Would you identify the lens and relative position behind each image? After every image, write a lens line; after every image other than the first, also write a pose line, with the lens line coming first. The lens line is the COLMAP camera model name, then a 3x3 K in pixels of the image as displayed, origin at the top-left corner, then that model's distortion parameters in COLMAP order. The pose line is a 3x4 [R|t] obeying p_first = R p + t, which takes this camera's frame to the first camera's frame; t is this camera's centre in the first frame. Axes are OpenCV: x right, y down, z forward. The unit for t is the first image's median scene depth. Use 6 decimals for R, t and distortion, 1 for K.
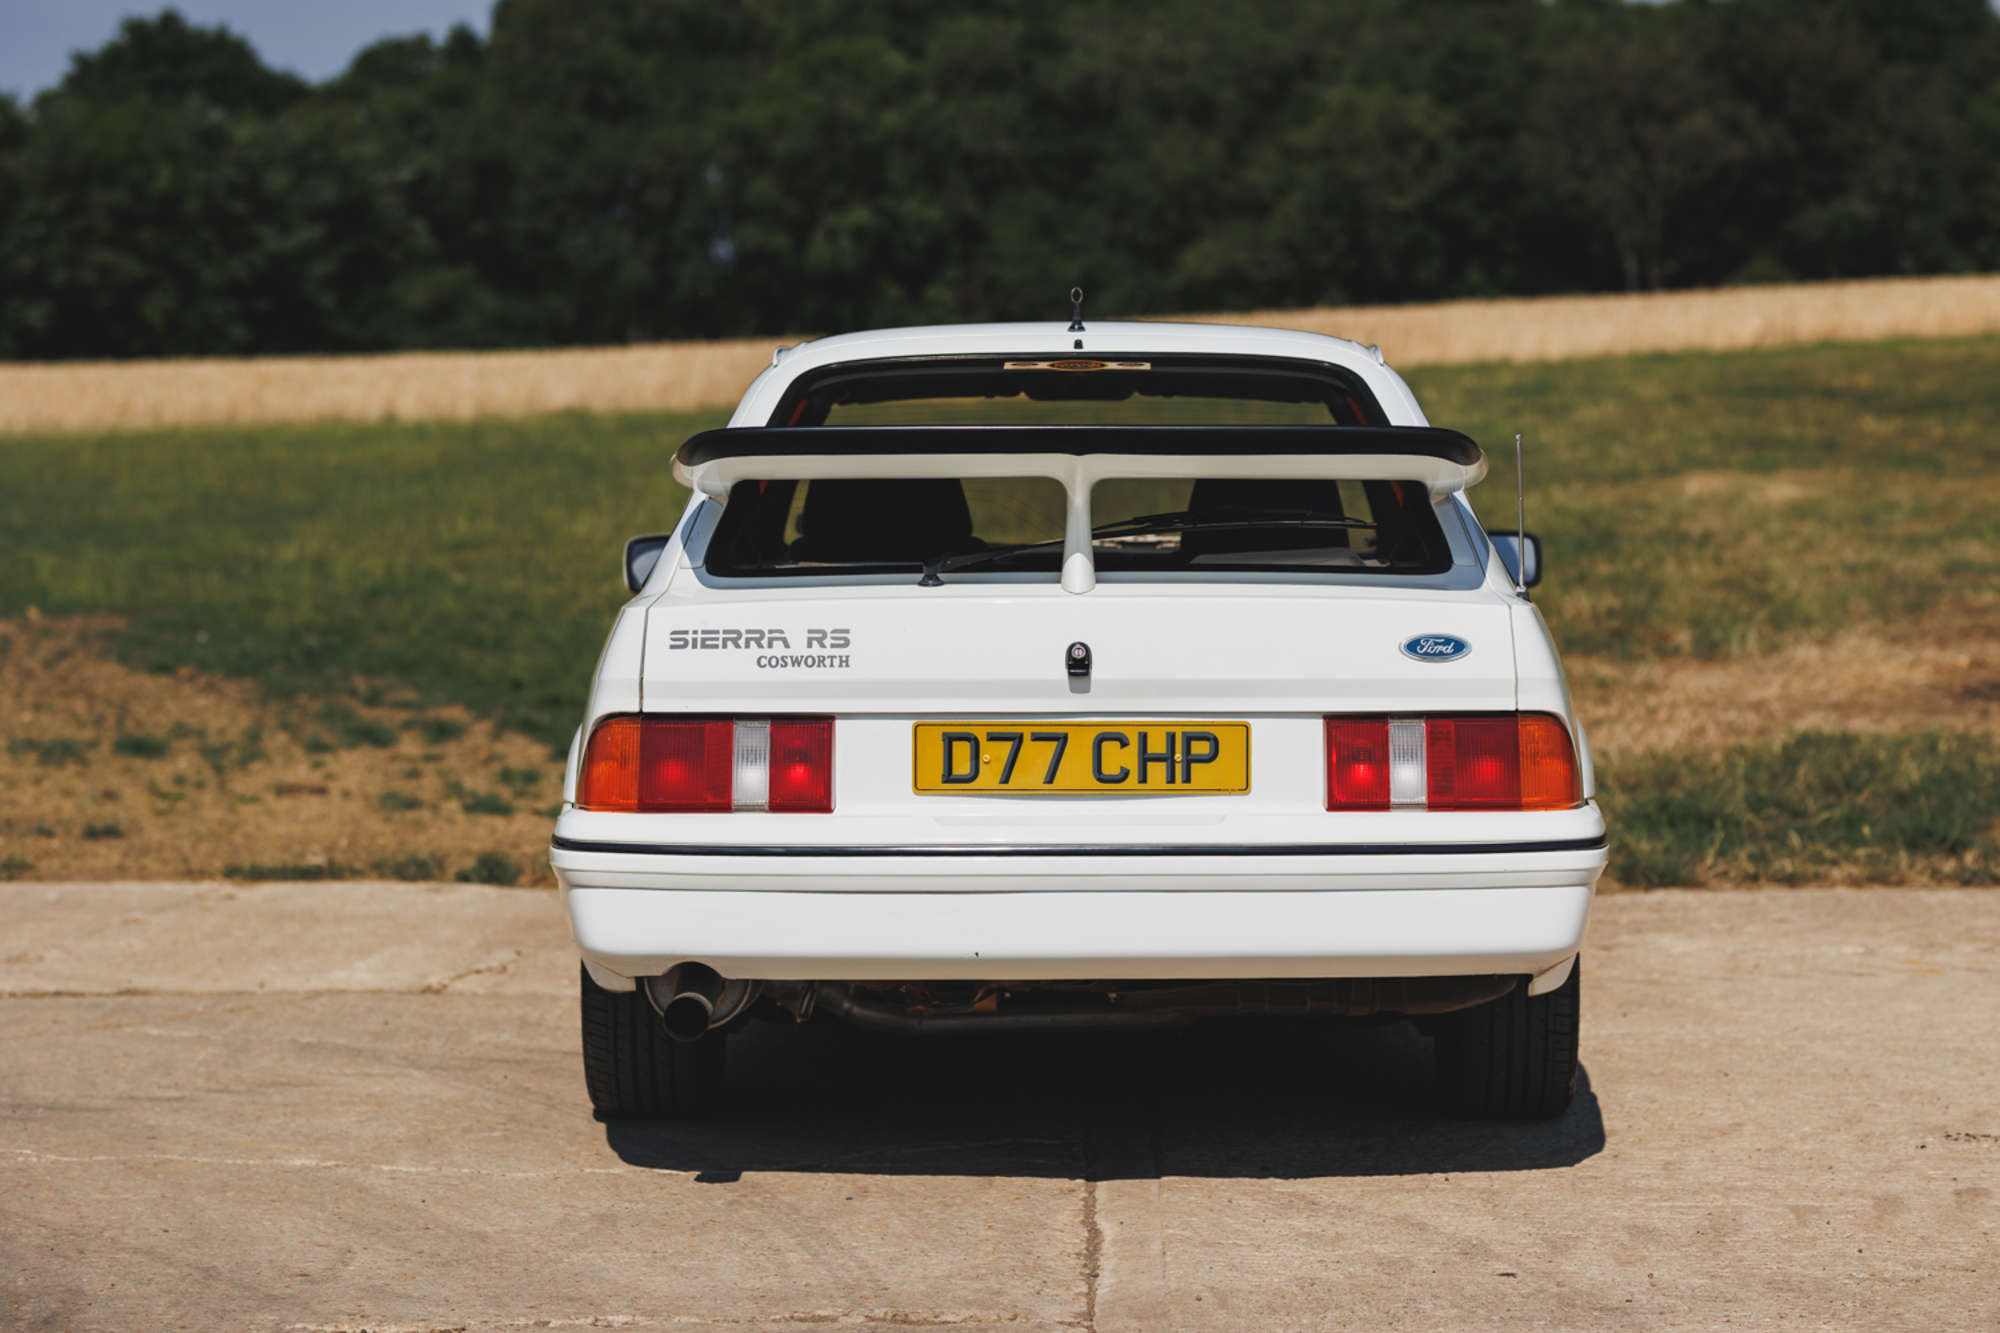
lens RADIAL K [[4944.6, 0, 1041.9], [0, 4944.6, 569.4], [0, 0, 1]] dist [-0.000840, -0.193161]
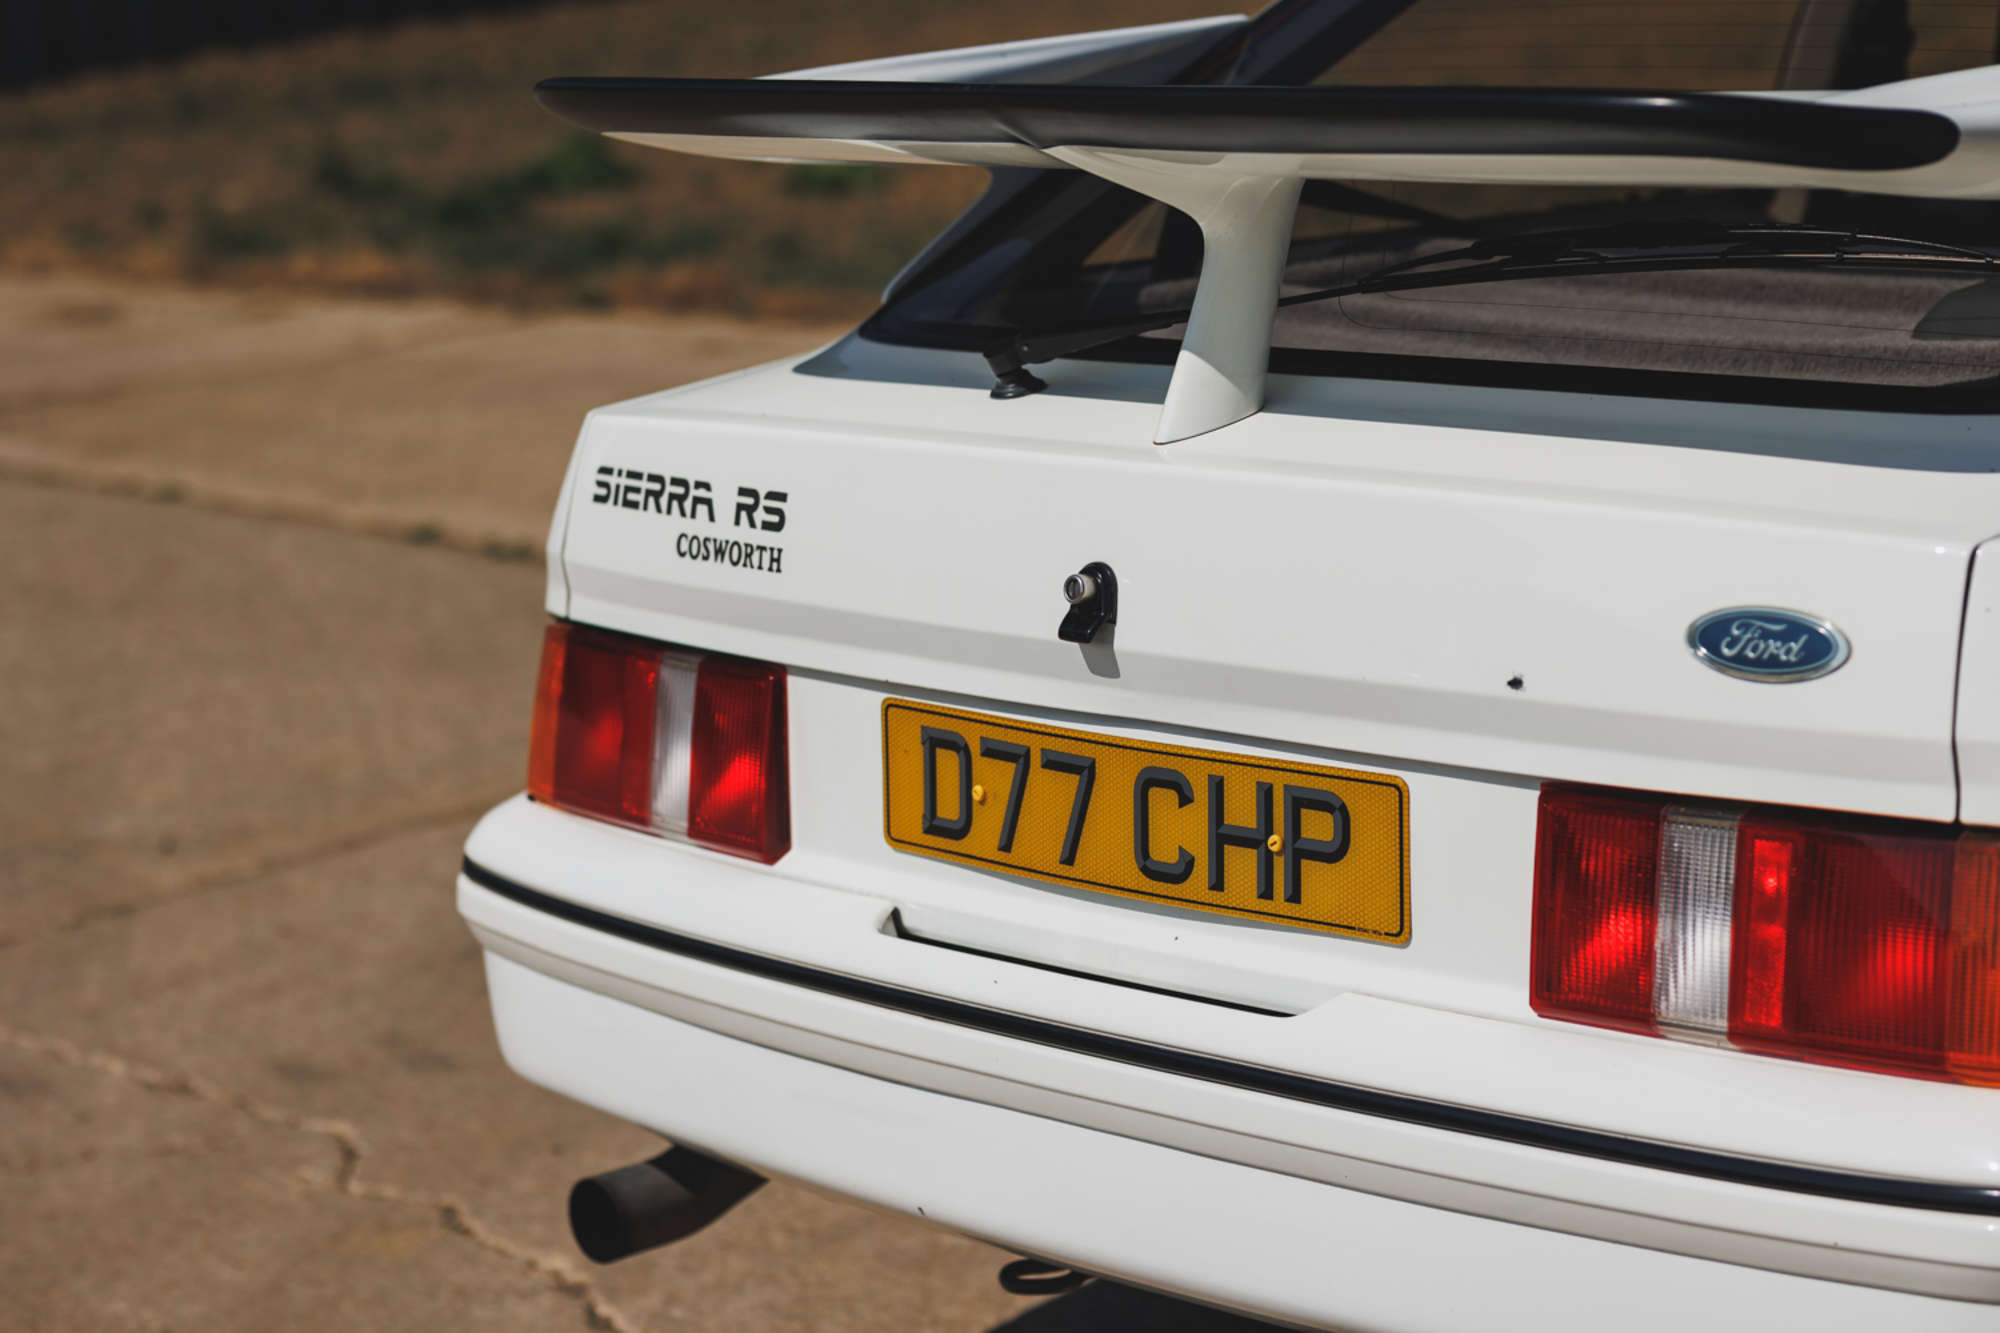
lens RADIAL K [[4829.0, 0, 1003.3], [0, 4829.0, 604.0], [0, 0, 1]] dist [-0.016225, 0.170341]
pose [[0.676386, 0.088397, -0.731224, 0.232013], [0.047817, 0.985408, 0.163356, -0.038465], [0.734994, -0.145456, 0.662289, 0.512443]]
